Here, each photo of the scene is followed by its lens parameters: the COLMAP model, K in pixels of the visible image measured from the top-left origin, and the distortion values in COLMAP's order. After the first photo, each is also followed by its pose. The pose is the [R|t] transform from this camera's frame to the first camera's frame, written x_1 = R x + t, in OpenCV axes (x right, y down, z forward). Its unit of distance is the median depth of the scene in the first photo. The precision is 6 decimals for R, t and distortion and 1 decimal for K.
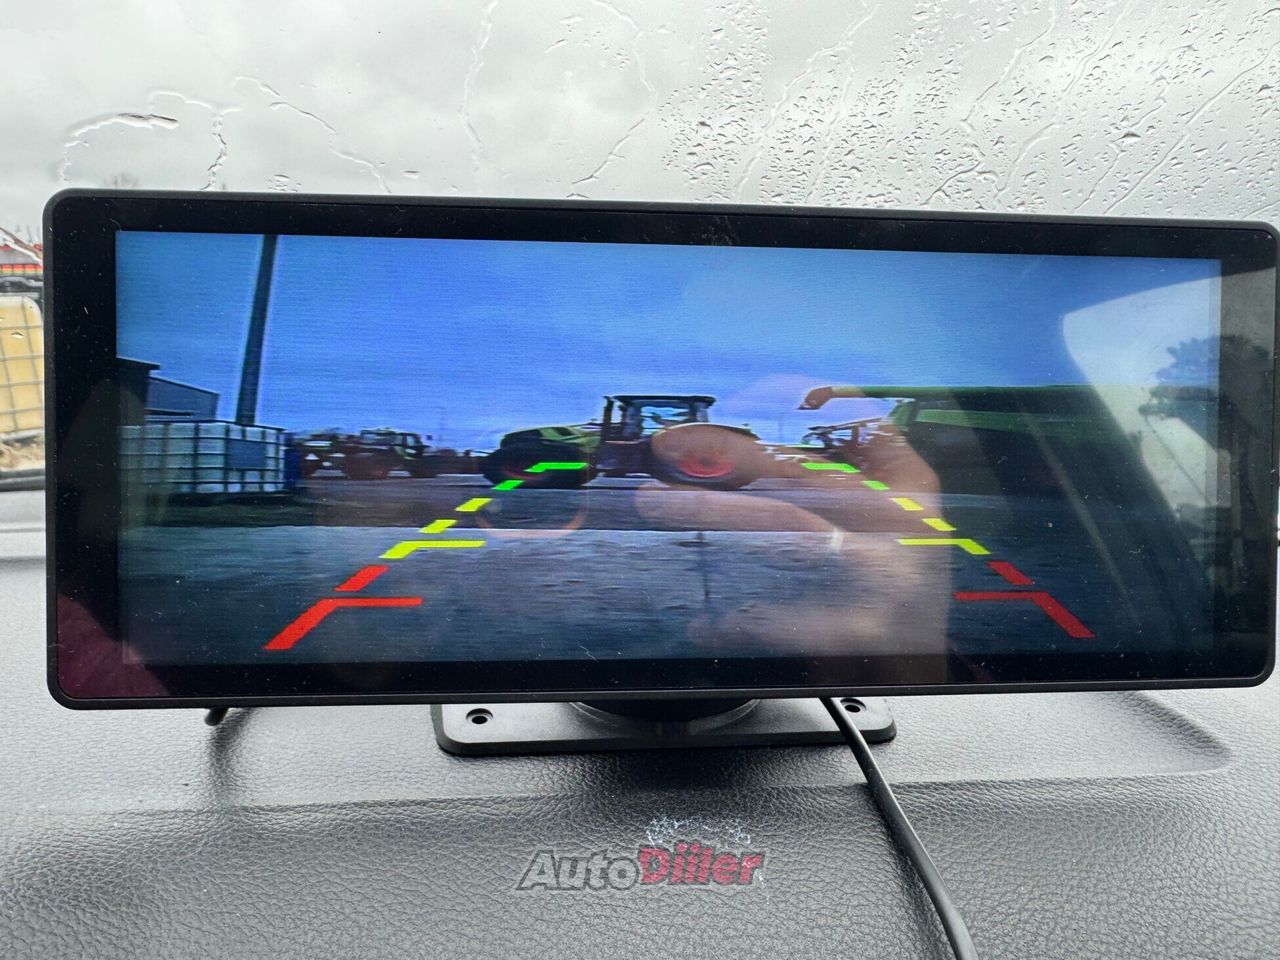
lens RADIAL K [[891.8, 0, 635.6], [0, 891.8, 473.1], [0, 0, 1]] dist [0.006012, -0.007548]
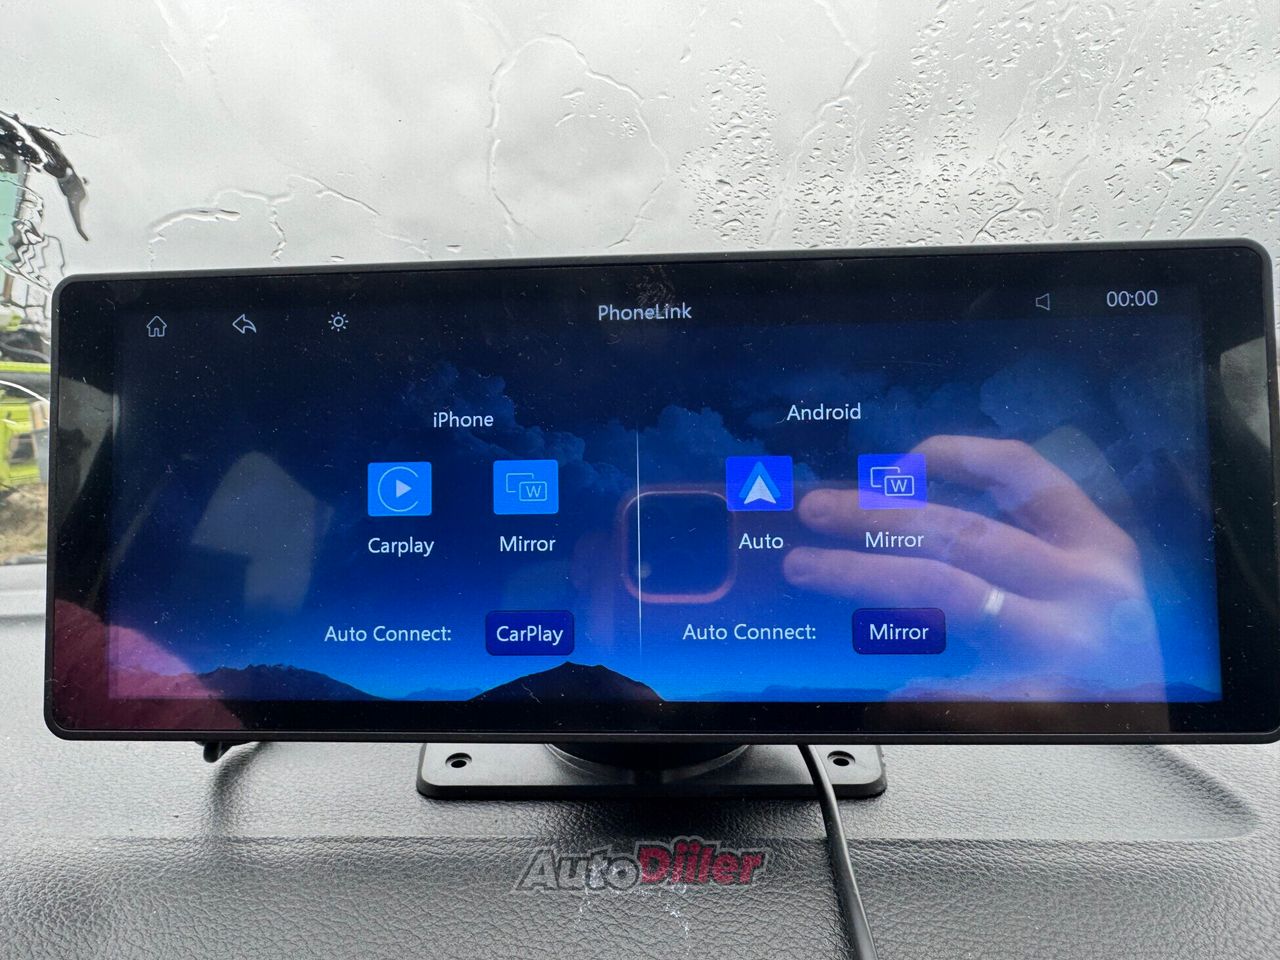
lens RADIAL K [[891.8, 0, 632.8], [0, 891.8, 476.3], [0, 0, 1]] dist [0.006012, -0.007548]
pose [[0.988962, -0.024292, -0.146162, 0.199844], [0.014454, 0.997581, -0.067995, 0.022323], [0.147460, 0.065132, 0.986921, -0.002877]]
